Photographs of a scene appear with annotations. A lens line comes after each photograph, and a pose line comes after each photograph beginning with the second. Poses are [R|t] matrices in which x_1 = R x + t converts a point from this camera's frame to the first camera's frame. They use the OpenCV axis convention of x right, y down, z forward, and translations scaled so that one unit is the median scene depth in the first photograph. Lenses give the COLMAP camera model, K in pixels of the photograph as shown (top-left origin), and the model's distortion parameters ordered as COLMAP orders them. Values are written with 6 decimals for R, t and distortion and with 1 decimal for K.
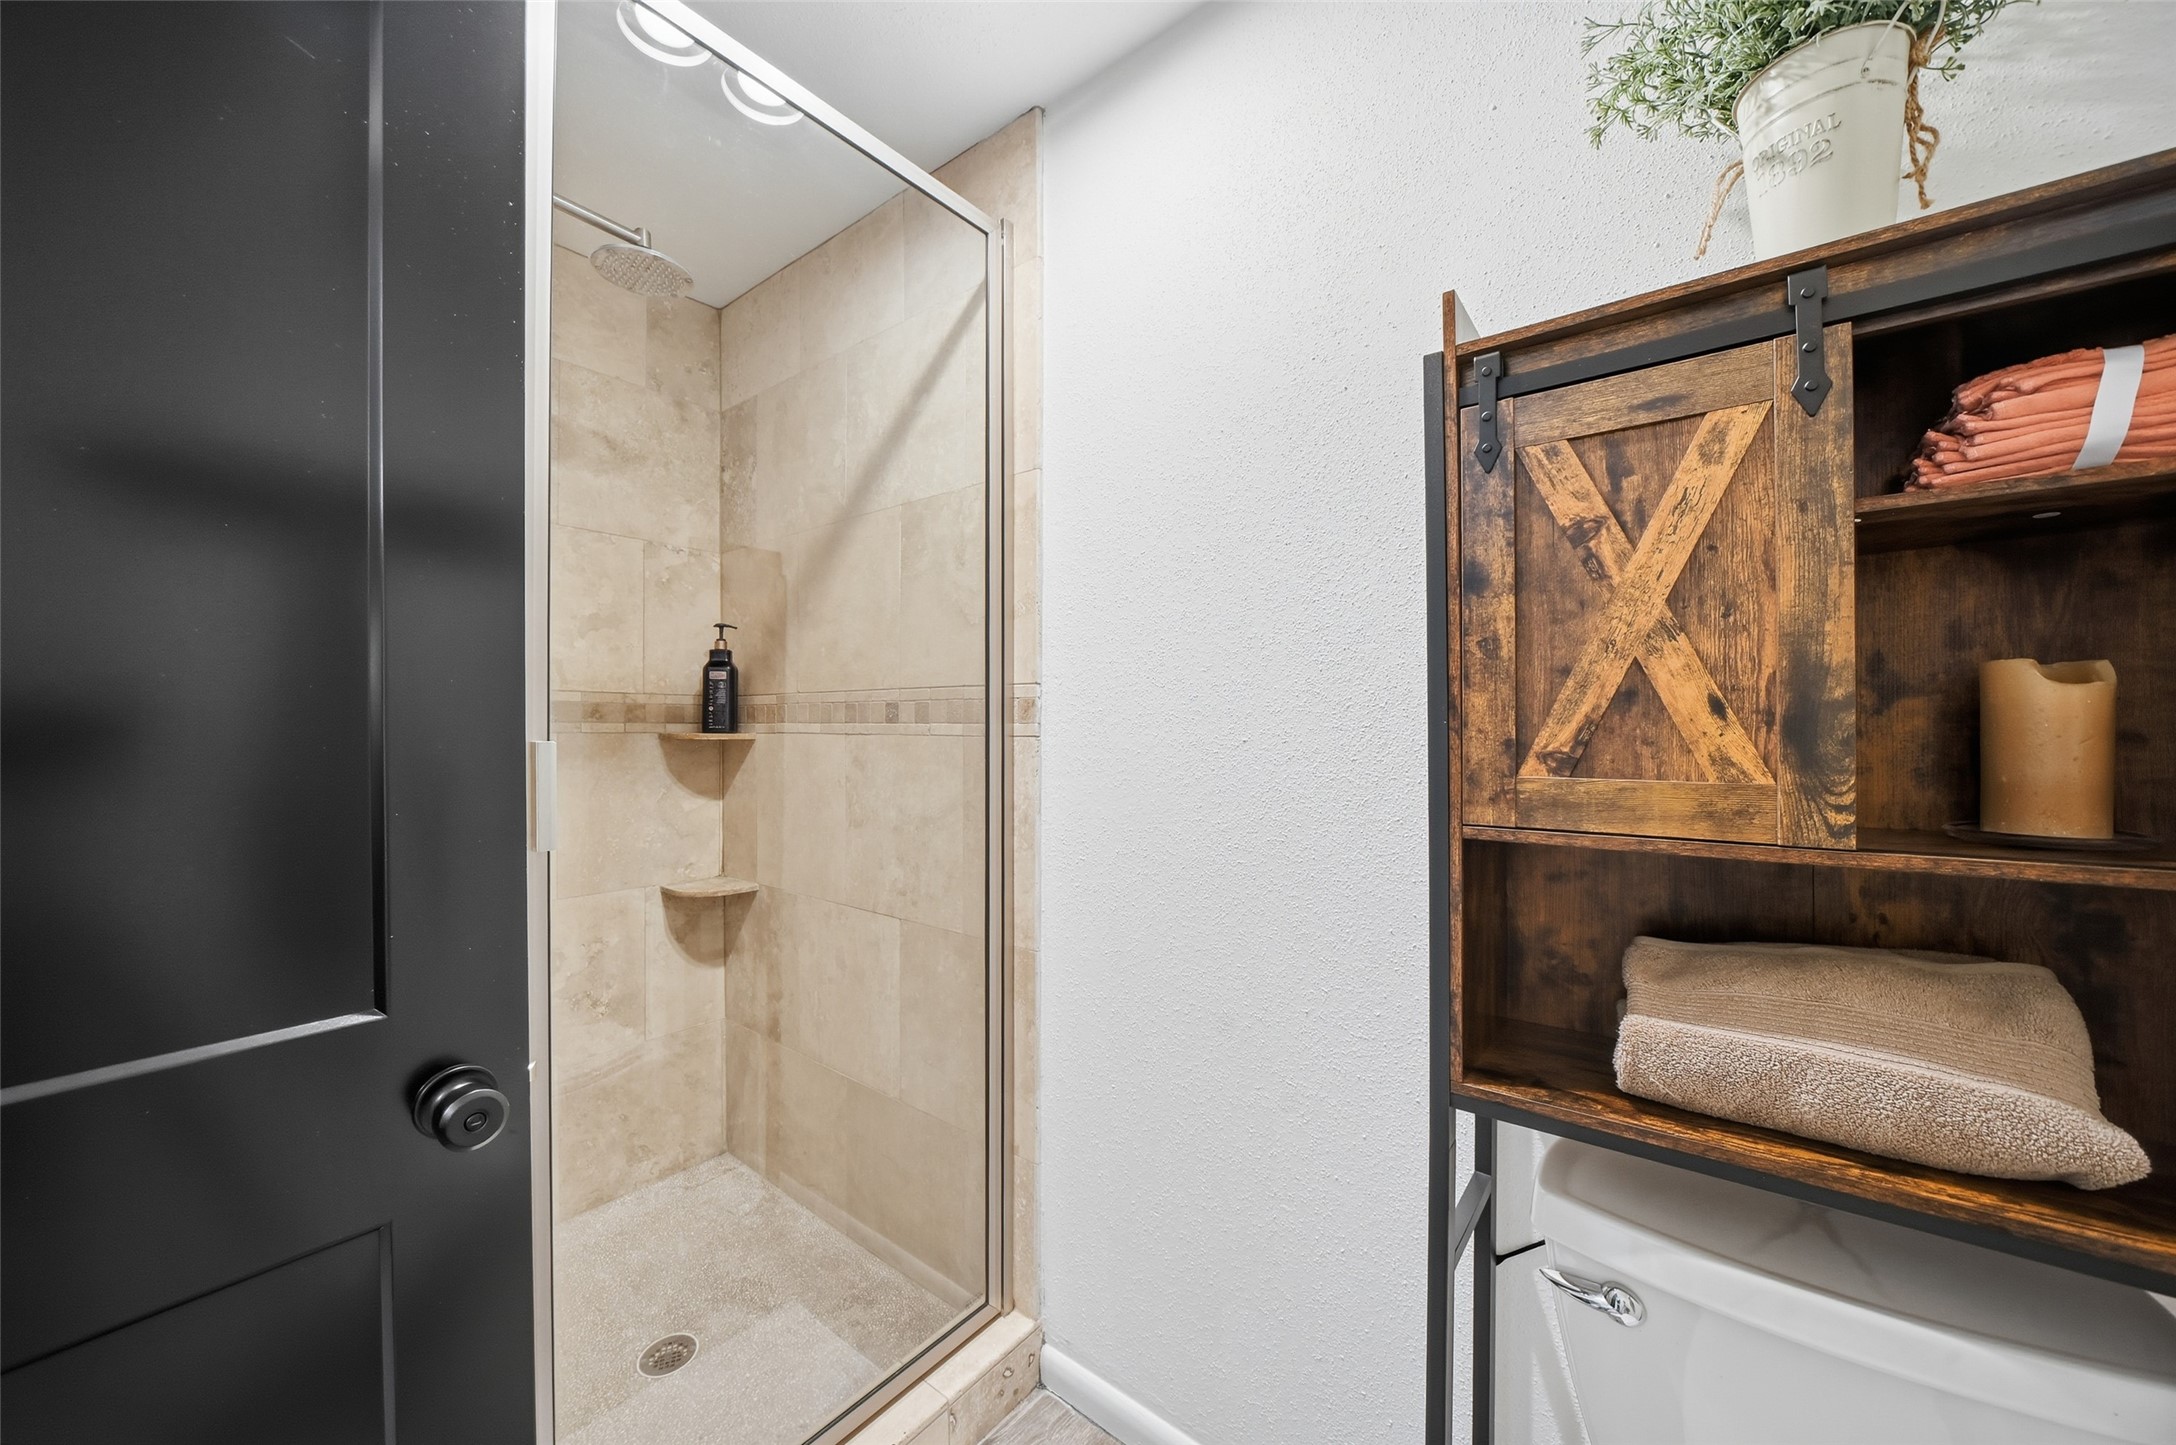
lens RADIAL K [[798.5, 0, 1087.2], [0, 798.5, 723.9], [0, 0, 1]] dist [-0.015910, 0.001526]
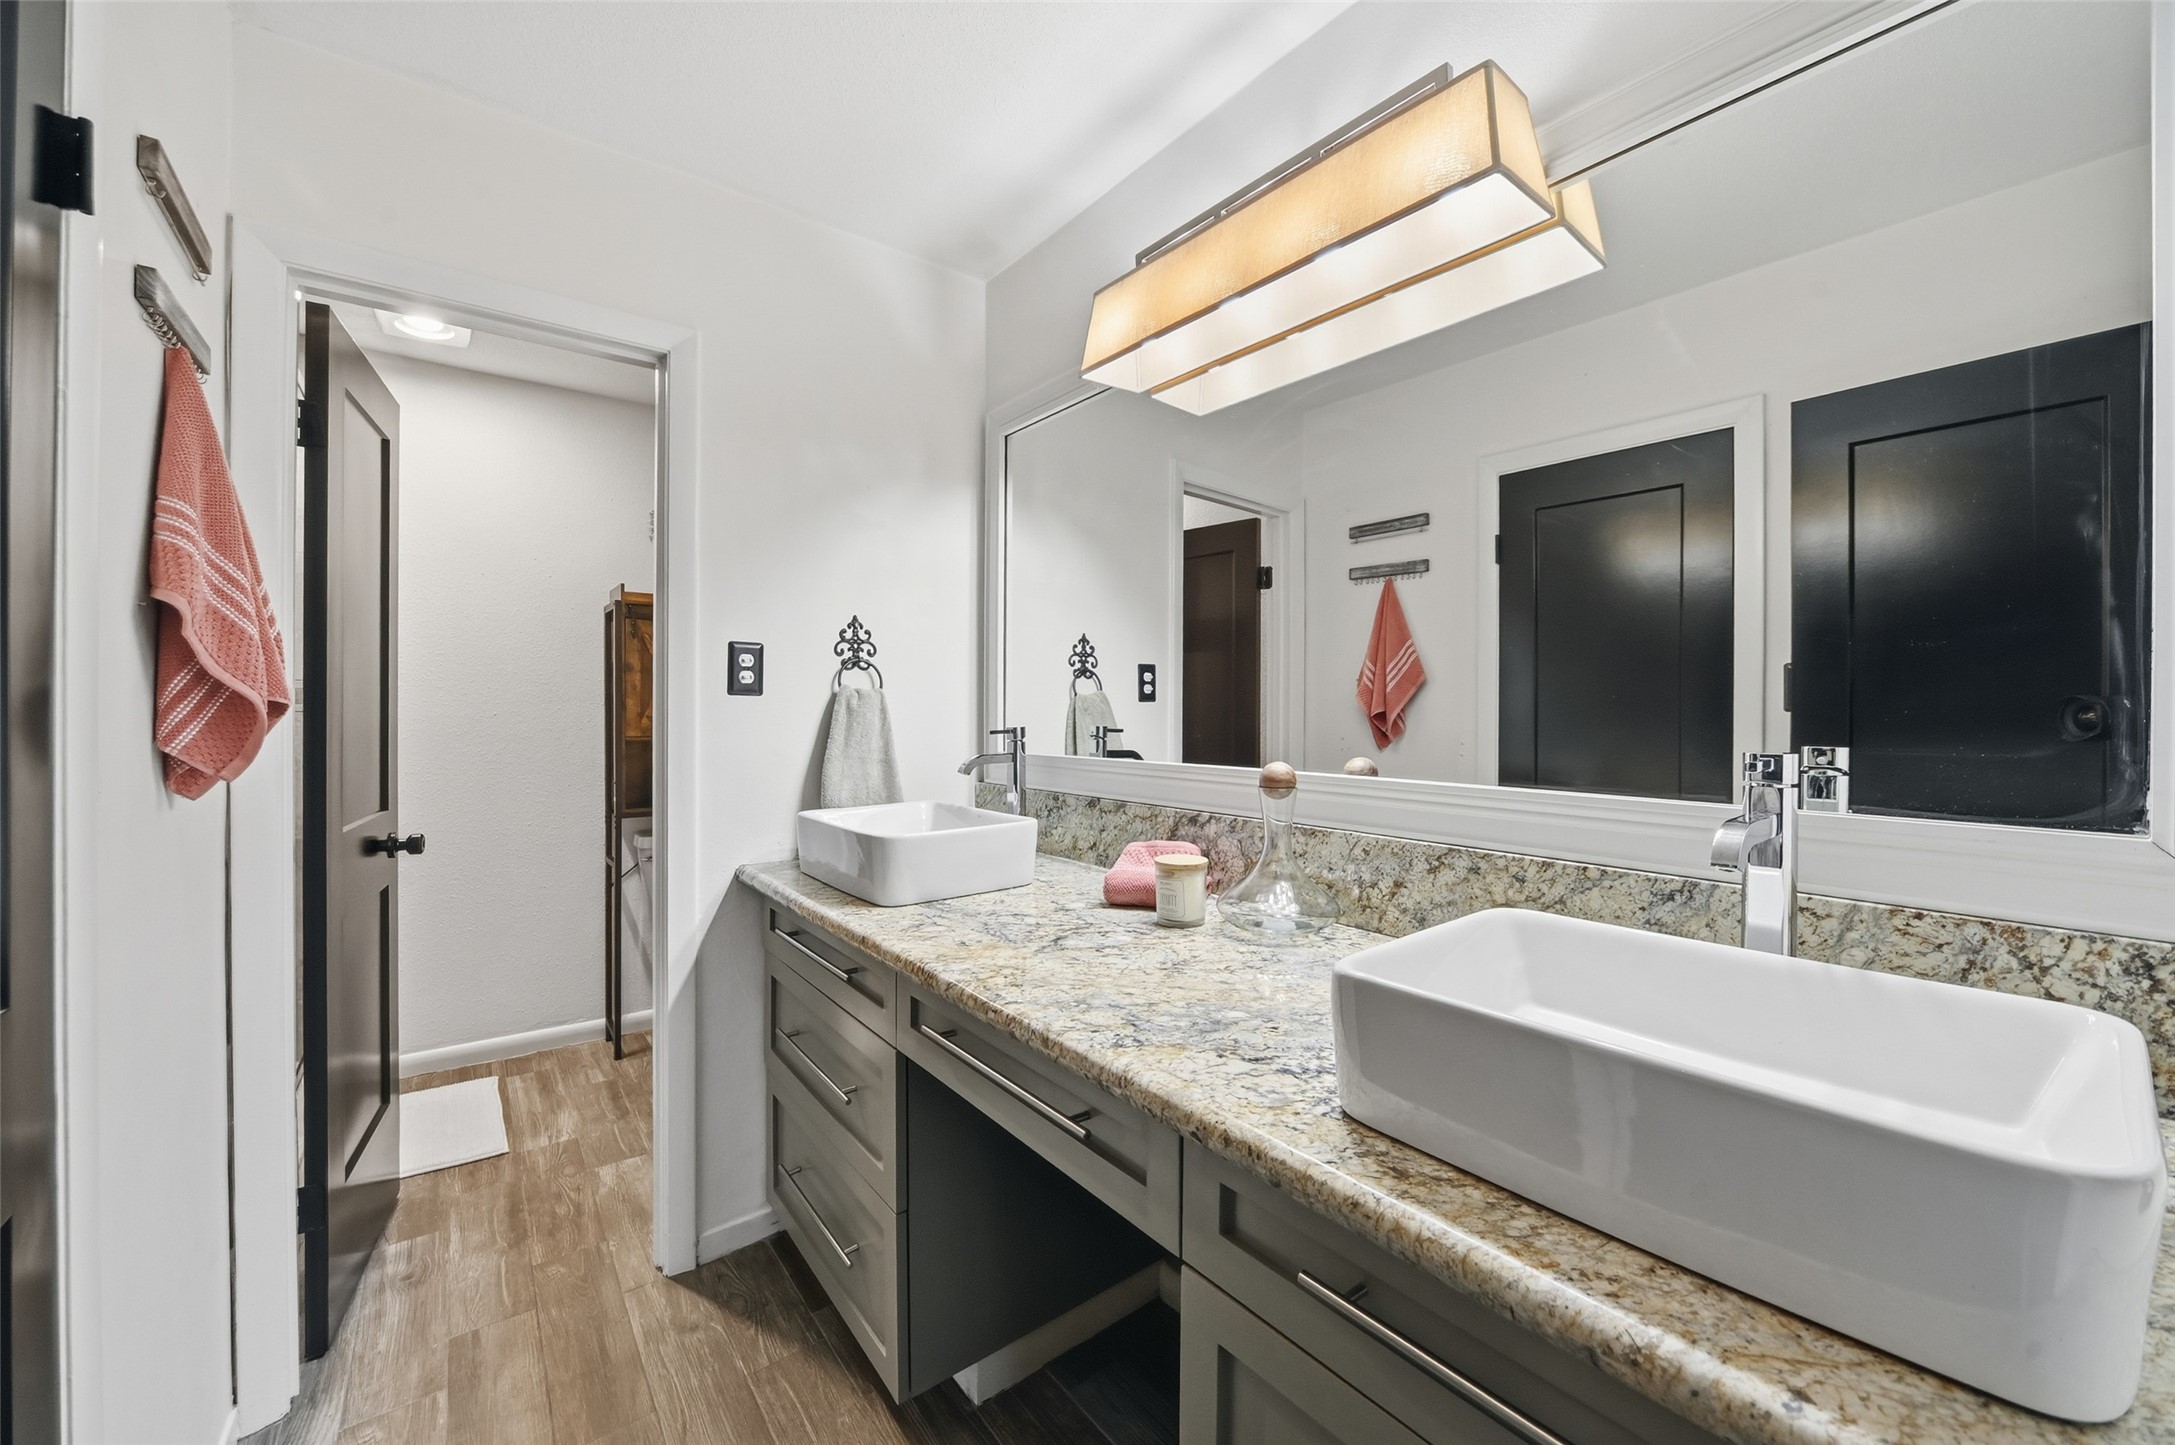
lens RADIAL K [[798.2, 0, 1081.3], [0, 798.2, 716.7], [0, 0, 1]] dist [-0.015910, 0.001526]
pose [[0.203105, 0.000141, 0.979157, -2.646064], [-0.012050, 0.999925, 0.002356, 0.005854], [-0.979083, -0.012277, 0.203091, -1.755402]]
